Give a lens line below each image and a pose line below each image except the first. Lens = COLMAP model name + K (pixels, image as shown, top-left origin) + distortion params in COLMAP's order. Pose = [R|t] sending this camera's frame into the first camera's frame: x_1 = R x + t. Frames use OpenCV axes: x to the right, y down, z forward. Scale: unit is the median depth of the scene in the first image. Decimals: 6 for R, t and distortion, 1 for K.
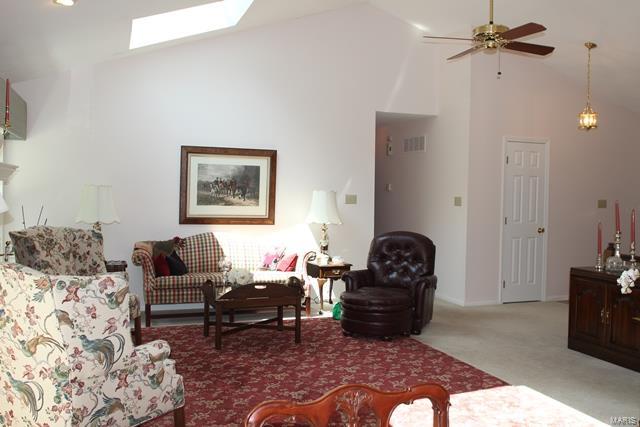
lens RADIAL K [[592.6, 0, 318.6], [0, 592.6, 214.7], [0, 0, 1]] dist [-0.066076, 0.000000]
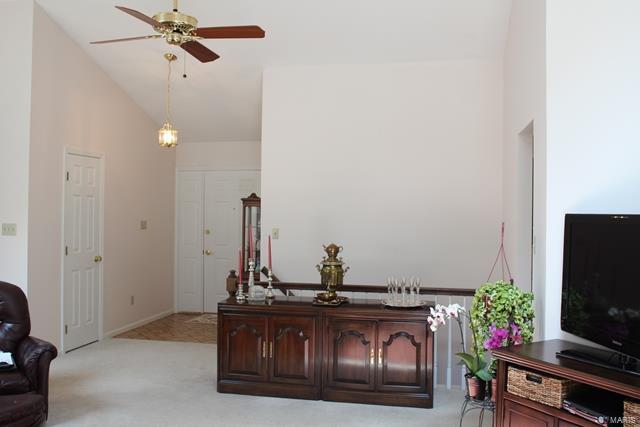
lens RADIAL K [[592.6, 0, 319.9], [0, 592.6, 212.2], [0, 0, 1]] dist [-0.066076, 0.000000]
pose [[0.525073, -0.013146, 0.850956, -0.207653], [0.031164, 0.999507, -0.003788, -0.032369], [-0.850487, 0.028508, 0.525224, 0.309204]]
